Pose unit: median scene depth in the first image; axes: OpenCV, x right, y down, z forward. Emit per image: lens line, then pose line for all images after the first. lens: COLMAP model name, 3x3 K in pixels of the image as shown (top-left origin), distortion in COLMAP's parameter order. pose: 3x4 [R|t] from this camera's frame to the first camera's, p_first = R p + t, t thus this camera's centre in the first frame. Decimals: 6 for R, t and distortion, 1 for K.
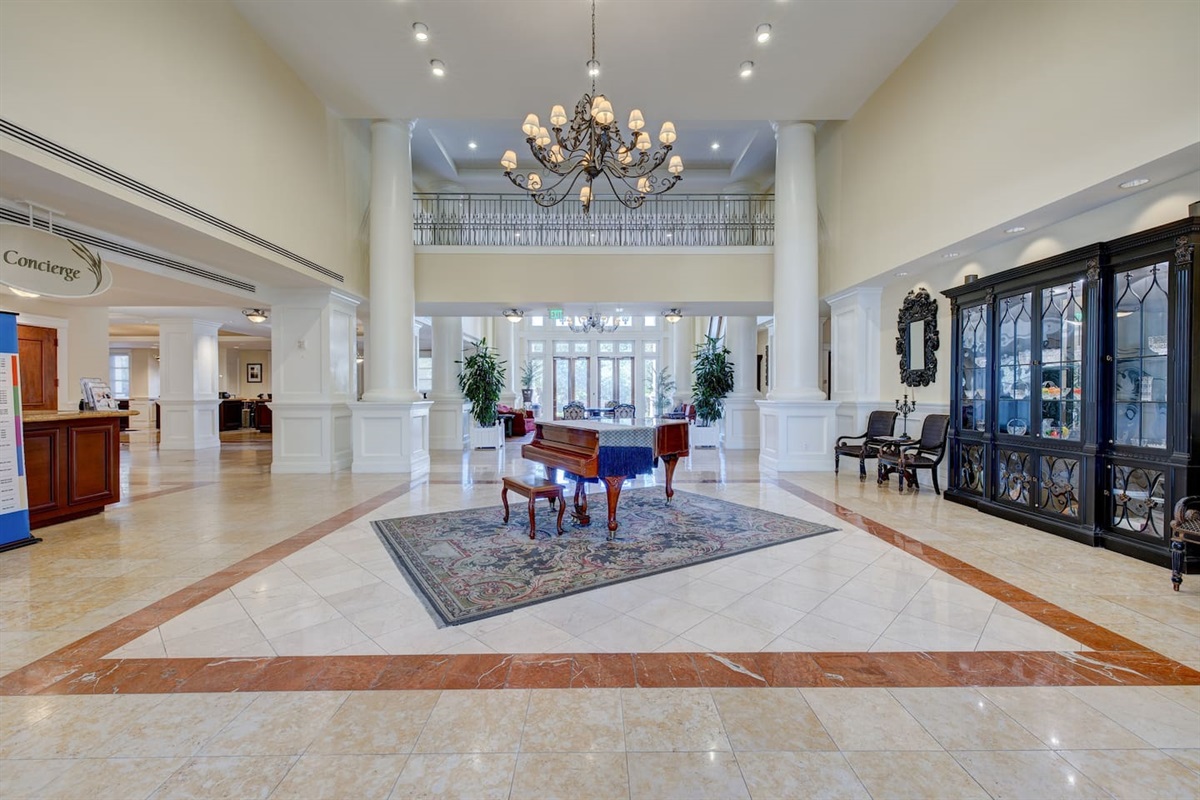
lens RADIAL K [[503.4, 0, 595.3], [0, 503.4, 403.7], [0, 0, 1]] dist [0.000516, 0.000040]
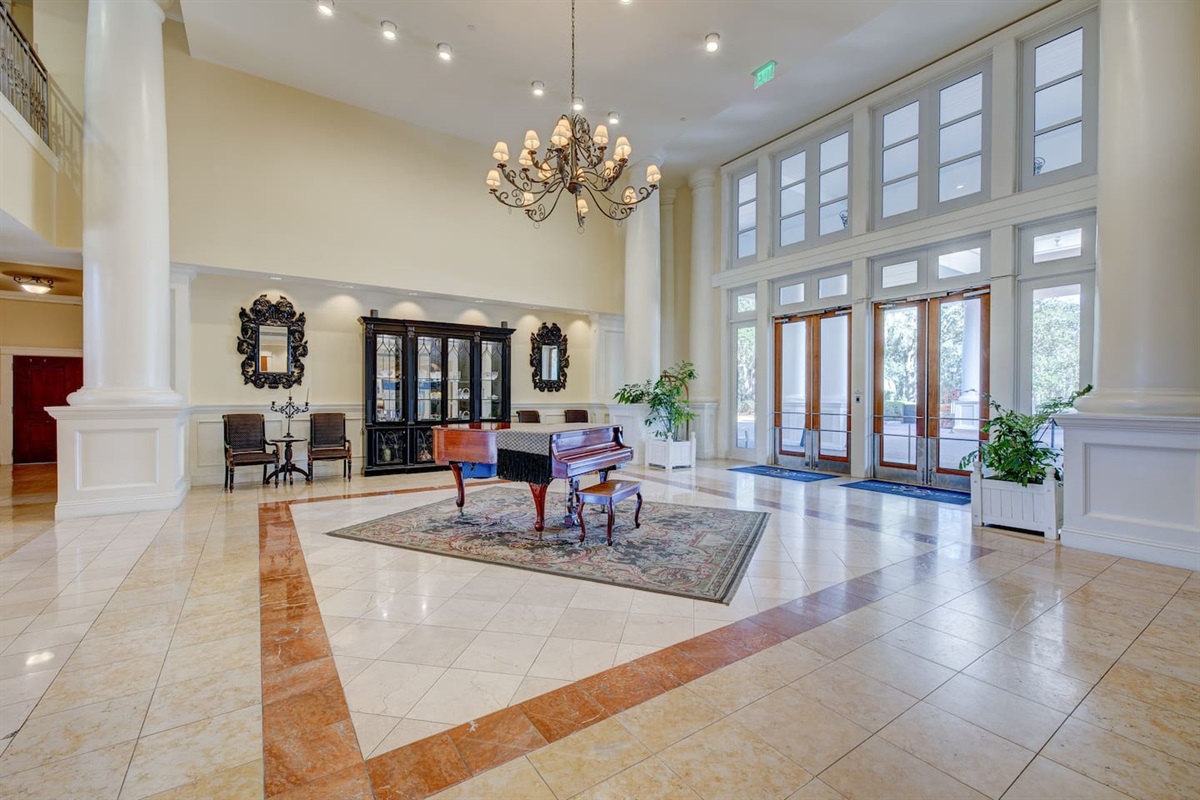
lens RADIAL K [[503.4, 0, 594.4], [0, 503.4, 399.2], [0, 0, 1]] dist [0.000516, 0.000040]
pose [[-0.560847, -0.003356, 0.827913, -1.027908], [0.006268, 0.999946, 0.008299, -0.027827], [-0.827896, 0.009844, -0.560796, 1.756348]]
